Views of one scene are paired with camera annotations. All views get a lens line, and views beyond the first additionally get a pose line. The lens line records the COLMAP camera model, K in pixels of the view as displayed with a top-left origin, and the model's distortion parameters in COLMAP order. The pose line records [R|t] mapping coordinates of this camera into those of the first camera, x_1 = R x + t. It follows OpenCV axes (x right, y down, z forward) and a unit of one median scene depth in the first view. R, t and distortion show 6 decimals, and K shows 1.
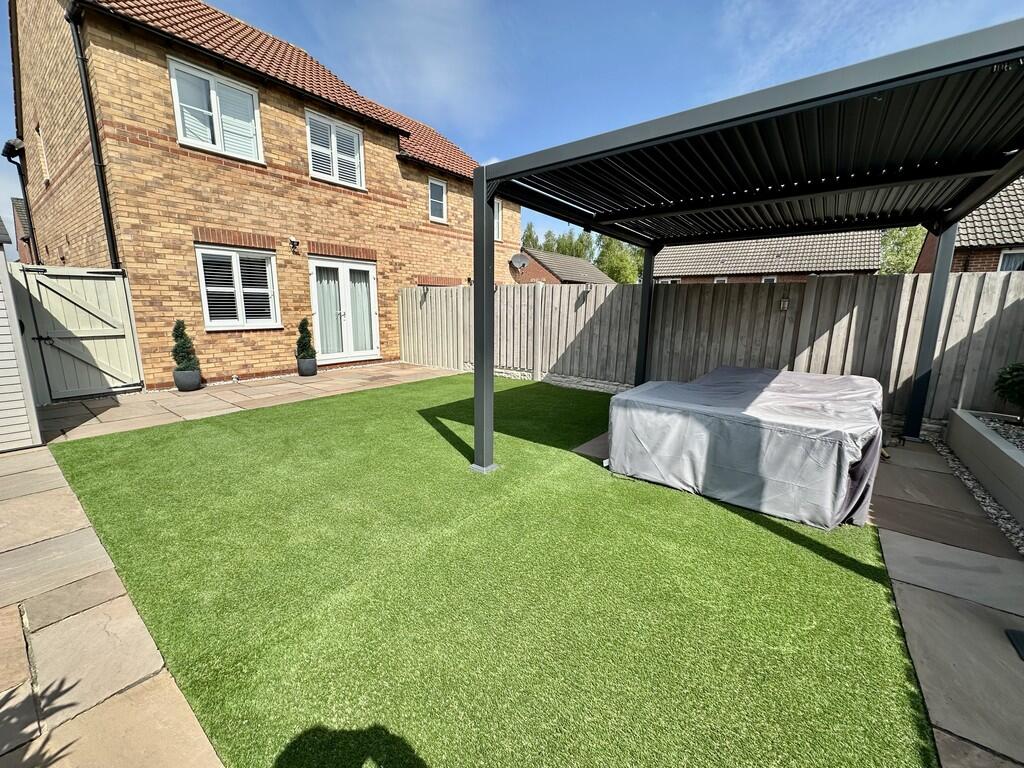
lens RADIAL K [[407.5, 0, 509.1], [0, 407.5, 381.7], [0, 0, 1]] dist [-0.000835, 0.000369]
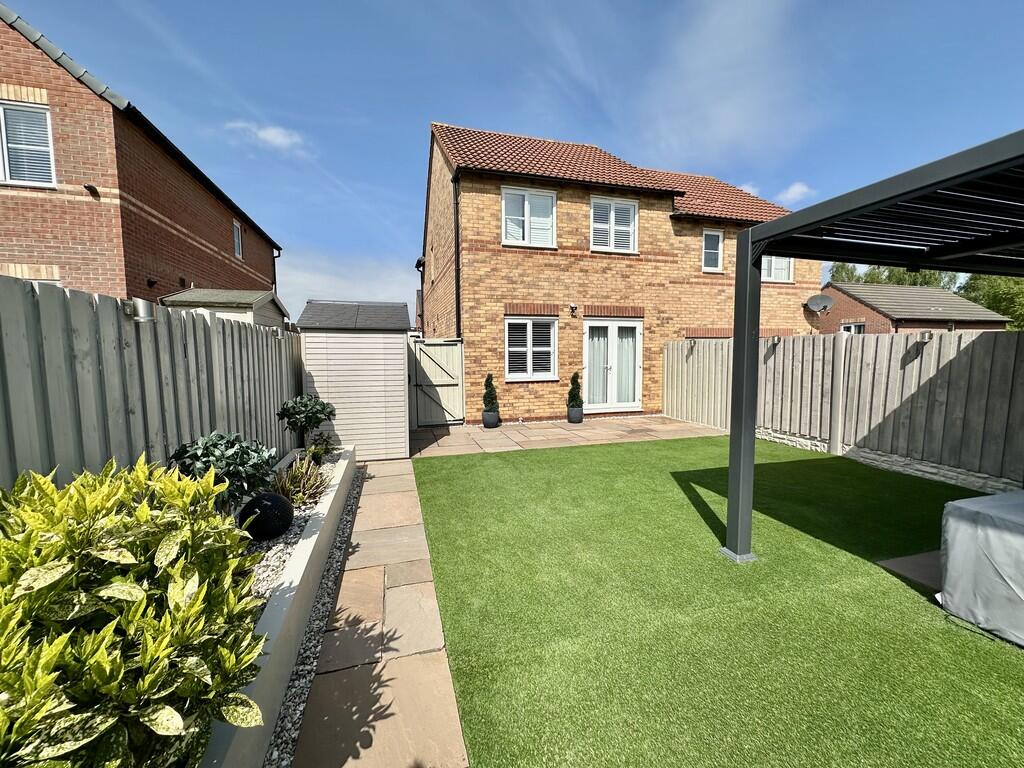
lens RADIAL K [[407.5, 0, 511.3], [0, 407.5, 382.5], [0, 0, 1]] dist [-0.000835, 0.000369]
pose [[0.806987, 0.027832, -0.589913, 0.031630], [-0.093493, 0.992313, -0.081080, -0.025072], [0.583122, 0.120583, 0.803385, -0.020226]]
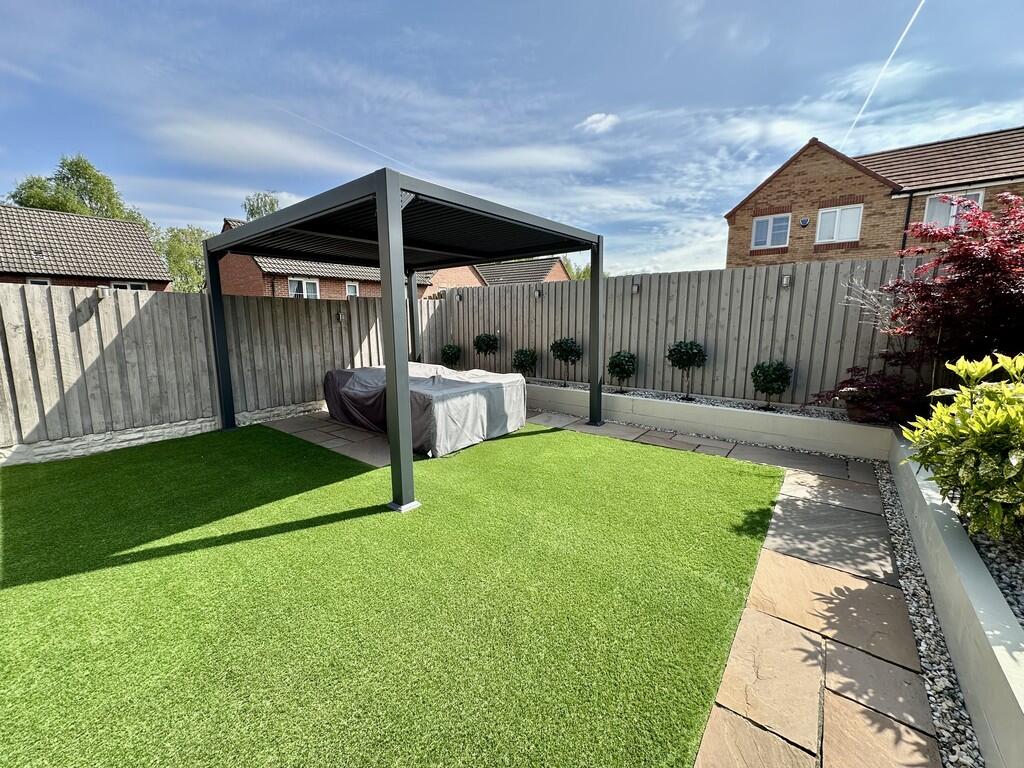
lens RADIAL K [[407.5, 0, 510.1], [0, 407.5, 382.7], [0, 0, 1]] dist [-0.000835, 0.000369]
pose [[0.016373, -0.168639, 0.985542, -0.551546], [0.186074, 0.968969, 0.162712, -0.092907], [-0.982399, 0.180720, 0.047244, 0.423758]]
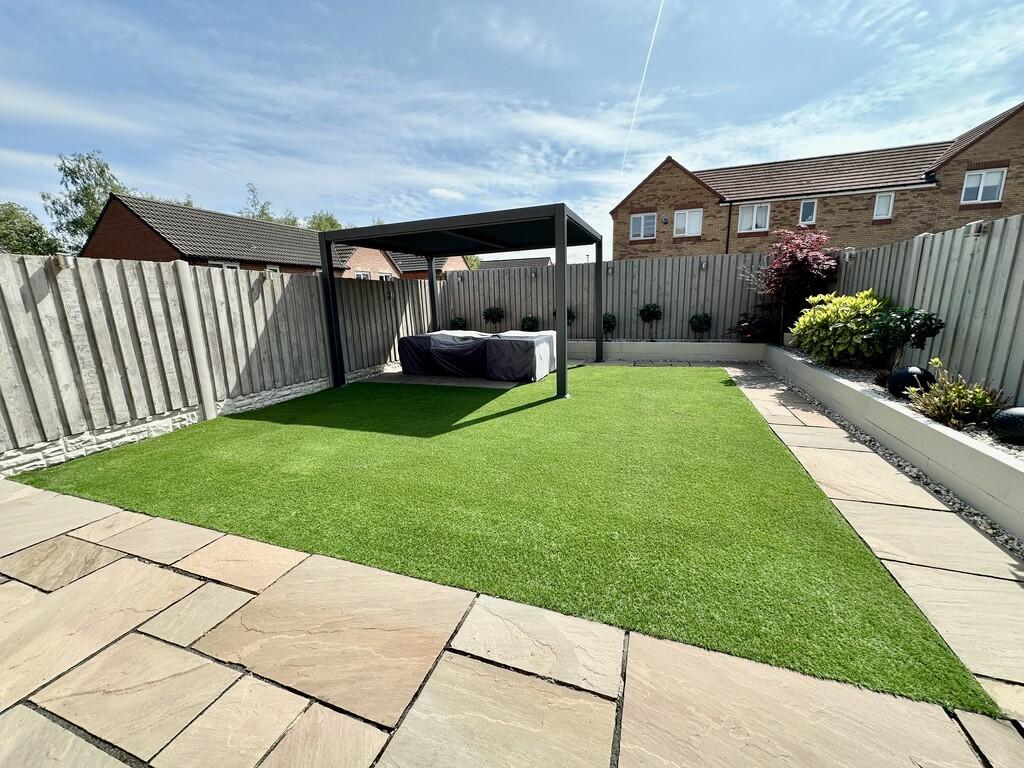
lens RADIAL K [[407.5, 0, 508.9], [0, 407.5, 384.5], [0, 0, 1]] dist [-0.000835, 0.000369]
pose [[-0.298246, -0.196919, 0.933955, -0.888407], [0.199908, 0.943899, 0.262854, -0.172611], [-0.933320, 0.265100, -0.242148, 0.964219]]
